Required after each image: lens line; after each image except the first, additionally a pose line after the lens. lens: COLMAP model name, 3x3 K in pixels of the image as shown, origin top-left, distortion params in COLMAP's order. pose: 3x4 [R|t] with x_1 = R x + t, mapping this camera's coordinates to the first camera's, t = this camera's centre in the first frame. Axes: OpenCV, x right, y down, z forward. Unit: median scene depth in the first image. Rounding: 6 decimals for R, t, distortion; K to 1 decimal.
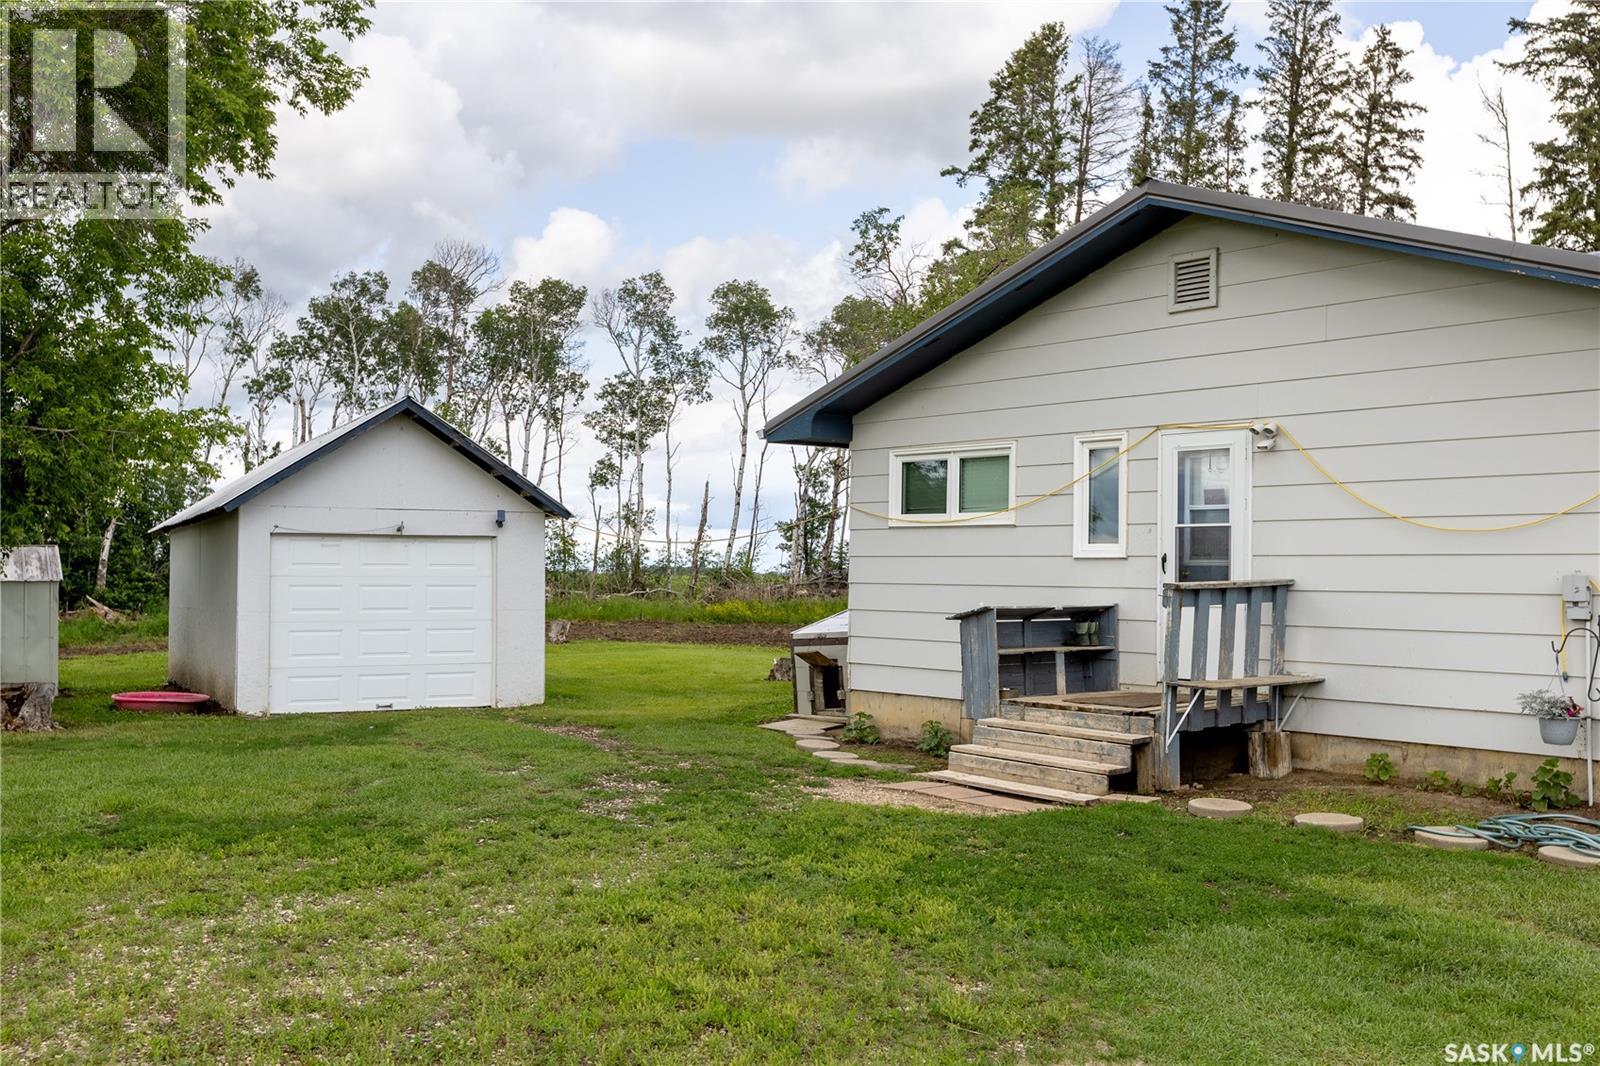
lens RADIAL K [[1537.7, 0, 806.5], [0, 1537.7, 527.7], [0, 0, 1]] dist [-0.014714, 0.000000]
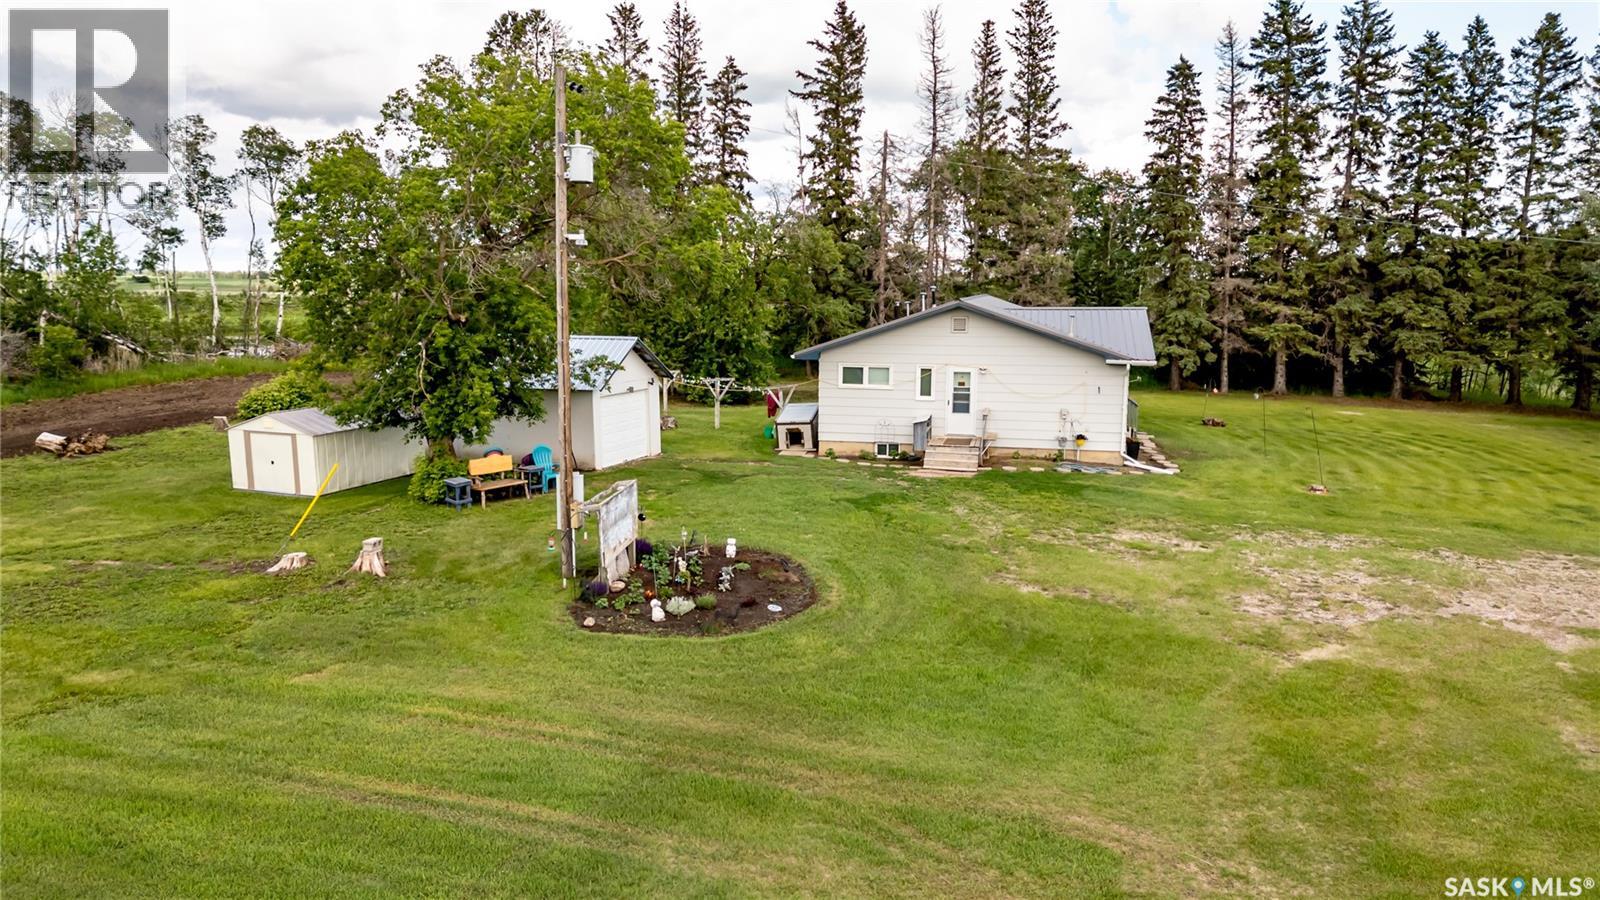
lens RADIAL K [[1119.1, 0, 800.8], [0, 1119.1, 448.2], [0, 0, 1]] dist [0.078388, -0.049885]
pose [[0.790546, -0.095779, 0.604866, -0.507566], [-0.017197, 0.983832, 0.178264, -0.103227], [-0.612161, -0.151328, 0.776118, -0.261115]]
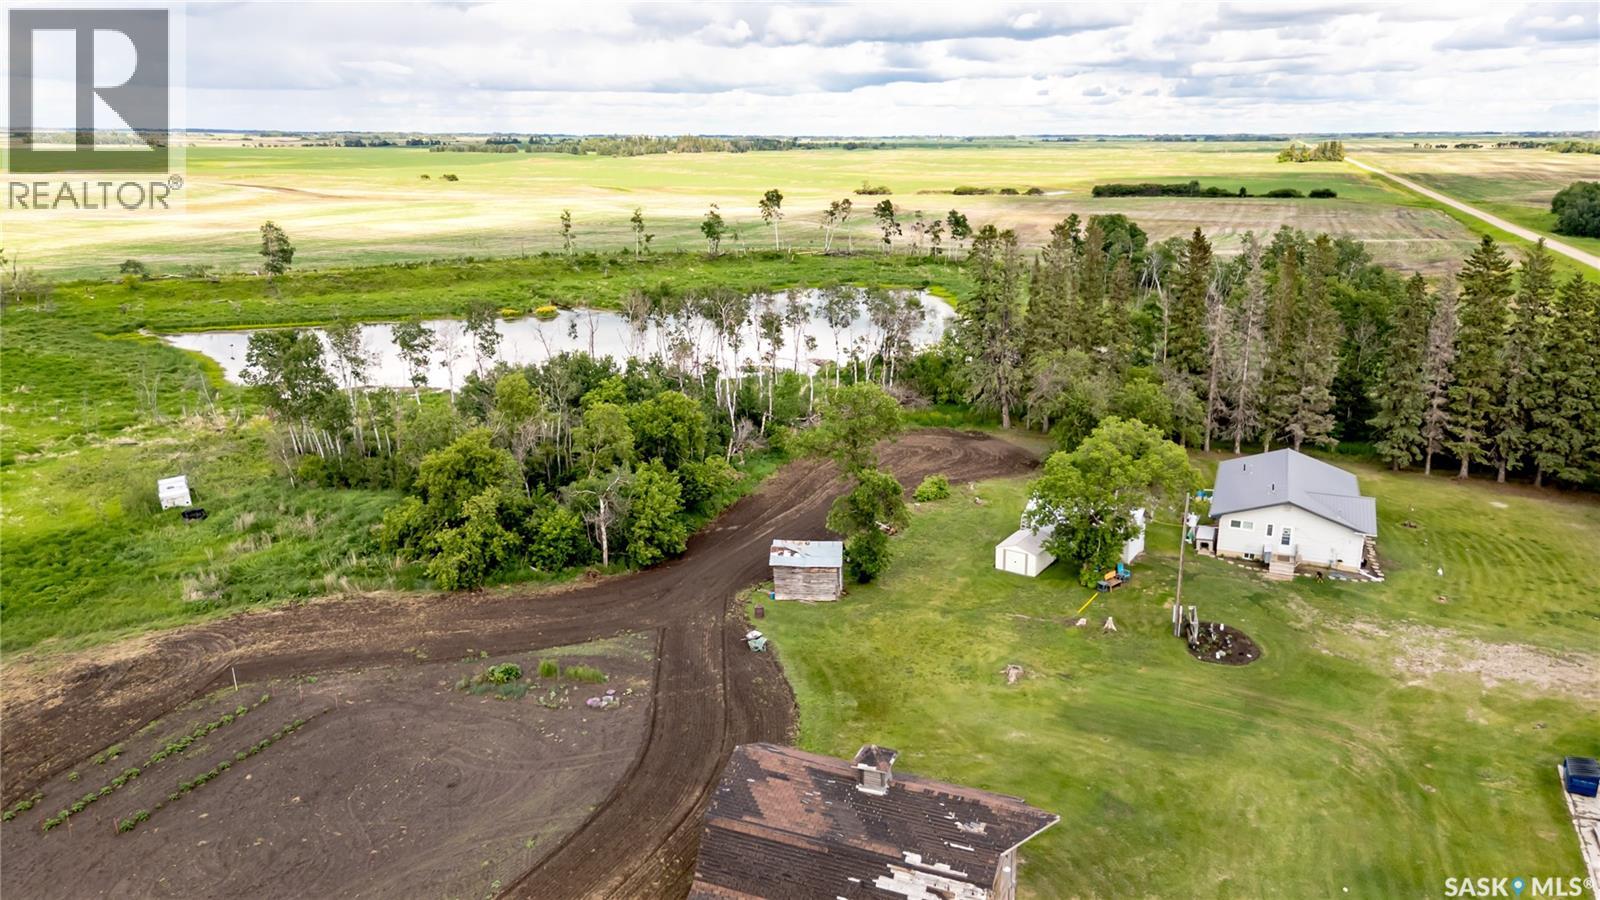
lens RADIAL K [[1119.1, 0, 802.5], [0, 1119.1, 446.3], [0, 0, 1]] dist [0.078388, -0.049885]
pose [[0.884822, -0.133746, 0.446320, -1.473642], [-0.007072, 0.953949, 0.299885, -0.711210], [-0.465875, -0.268501, 0.843130, -0.886284]]
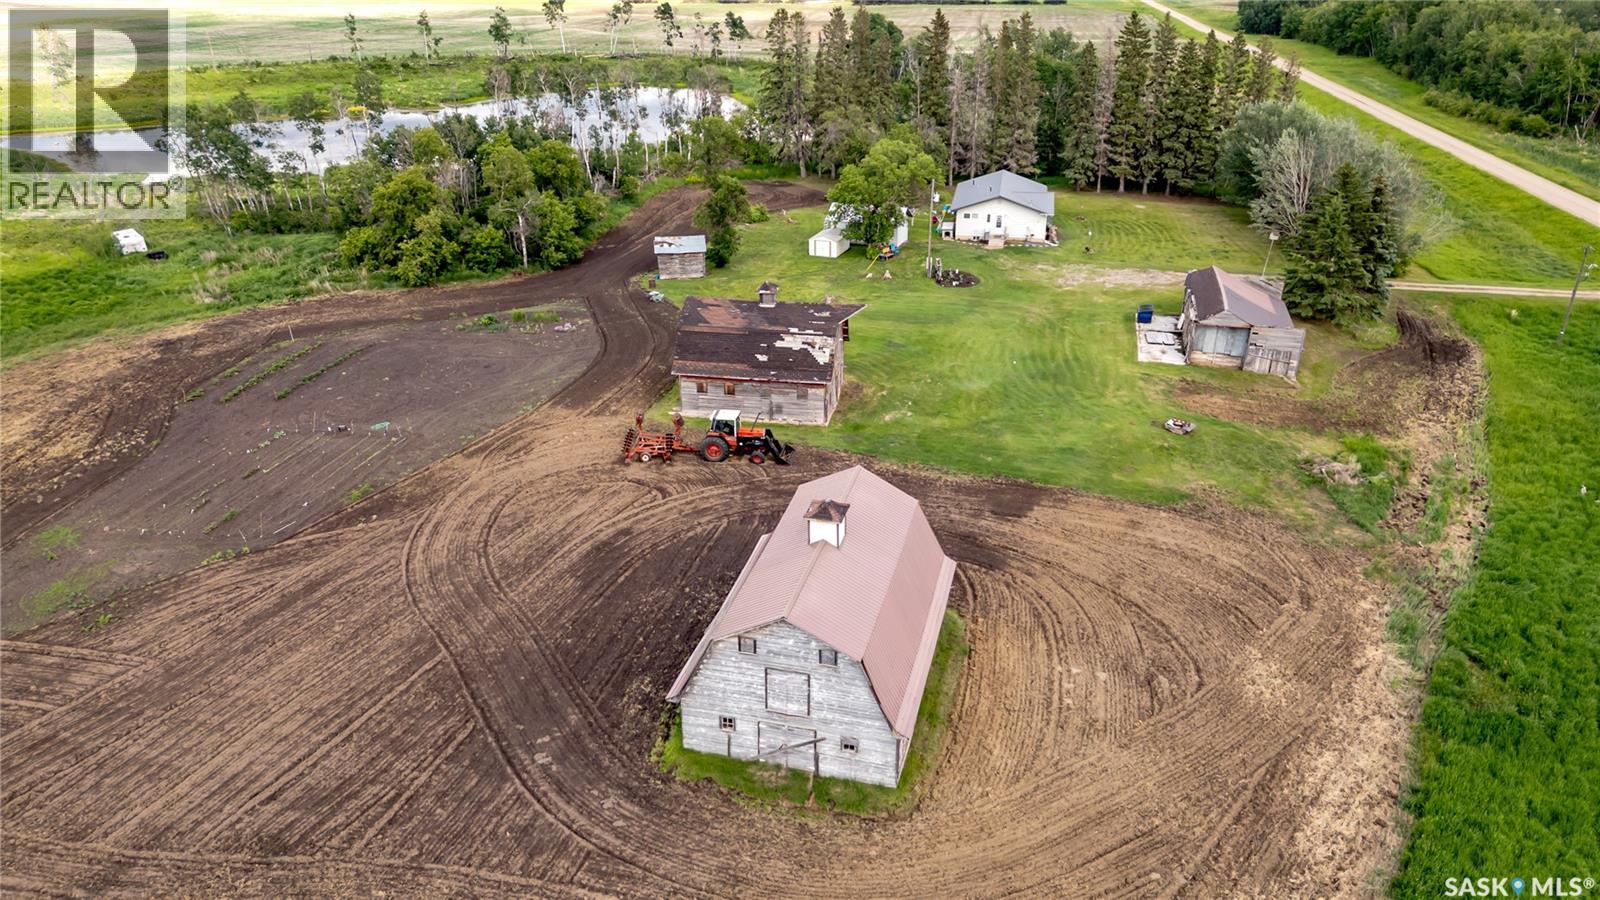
lens RADIAL K [[1119.1, 0, 801.9], [0, 1119.1, 444.1], [0, 0, 1]] dist [0.078388, -0.049885]
pose [[0.770260, -0.266102, 0.579559, -2.069662], [-0.015312, 0.900806, 0.433951, -0.709056], [-0.637546, -0.343129, 0.689781, -1.505992]]
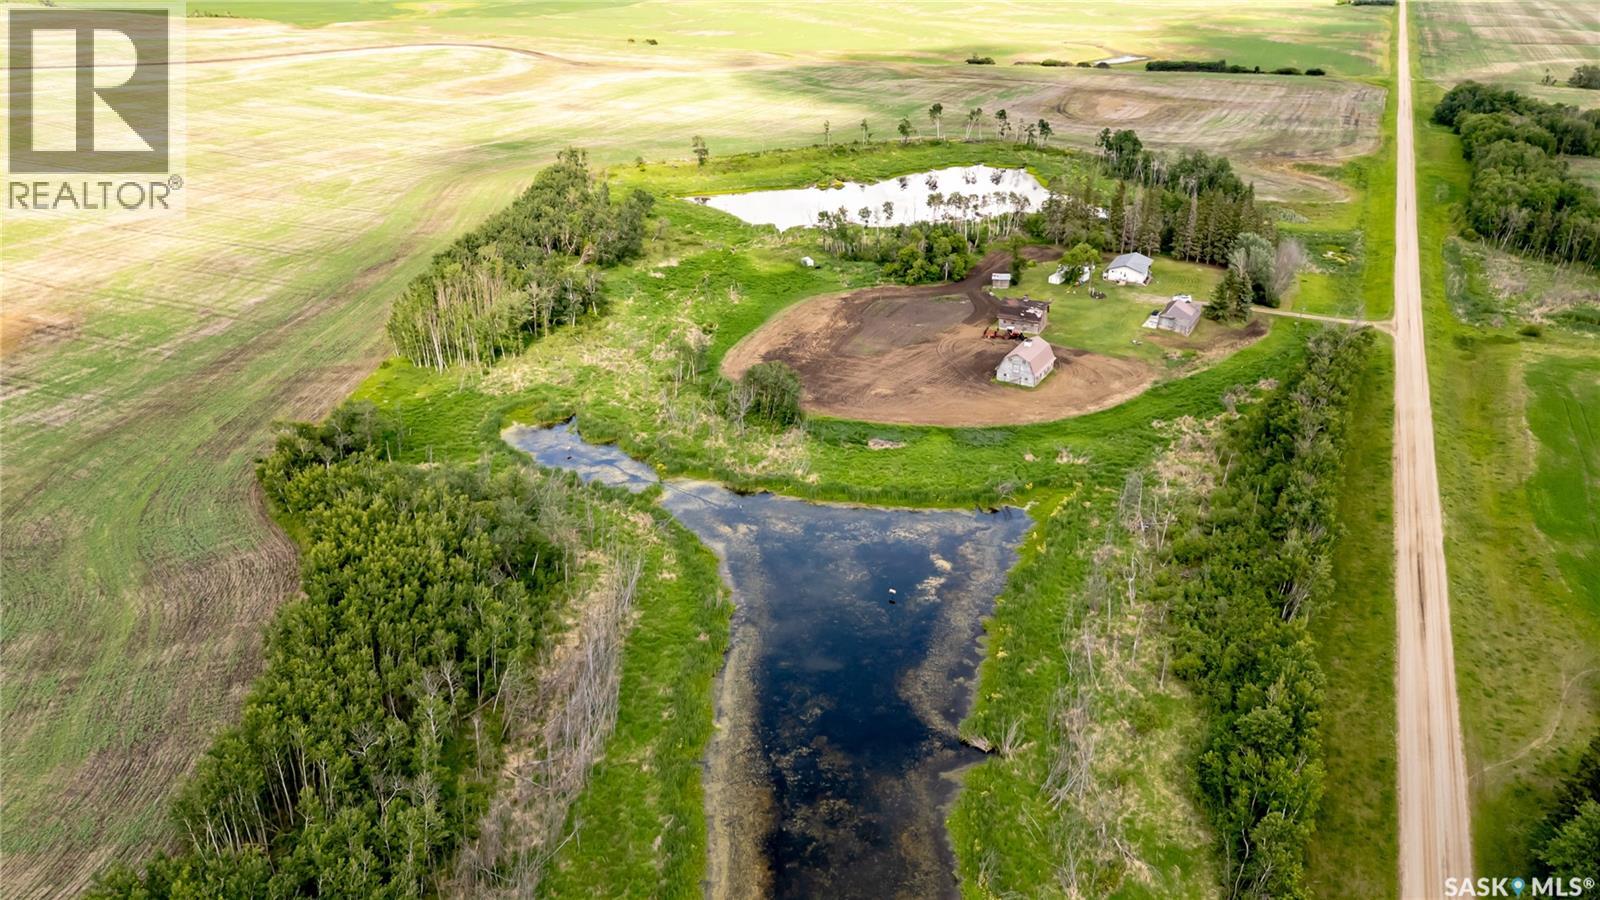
lens RADIAL K [[1119.1, 0, 800.7], [0, 1119.1, 438.9], [0, 0, 1]] dist [0.078388, -0.049885]
pose [[0.912824, -0.178479, 0.367285, -4.744512], [-0.005062, 0.894412, 0.447215, -2.321821], [-0.408323, -0.410088, 0.815537, -5.270727]]
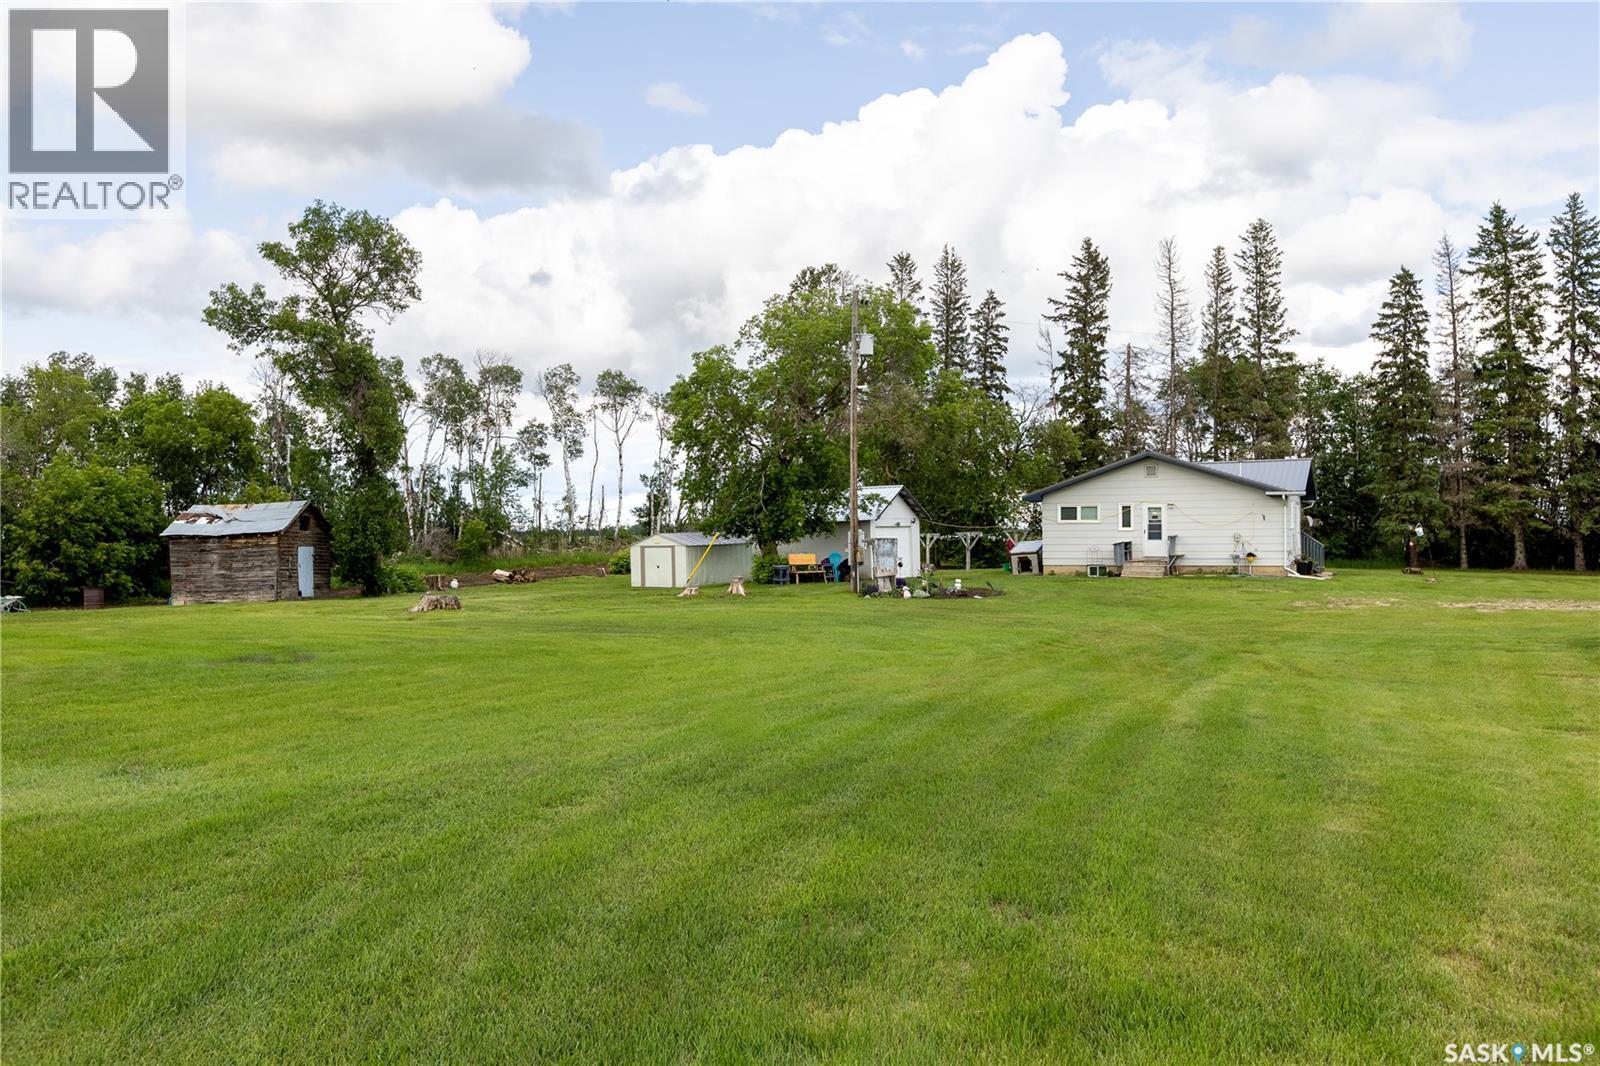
lens RADIAL K [[1228.3, 0, 811.4], [0, 1228.3, 528.8], [0, 0, 1]] dist [0.009408, -0.017735]
pose [[0.909075, -0.016569, 0.416303, -0.682190], [0.005193, 0.999582, 0.028445, -0.029426], [-0.416601, -0.023697, 0.908781, -0.596536]]
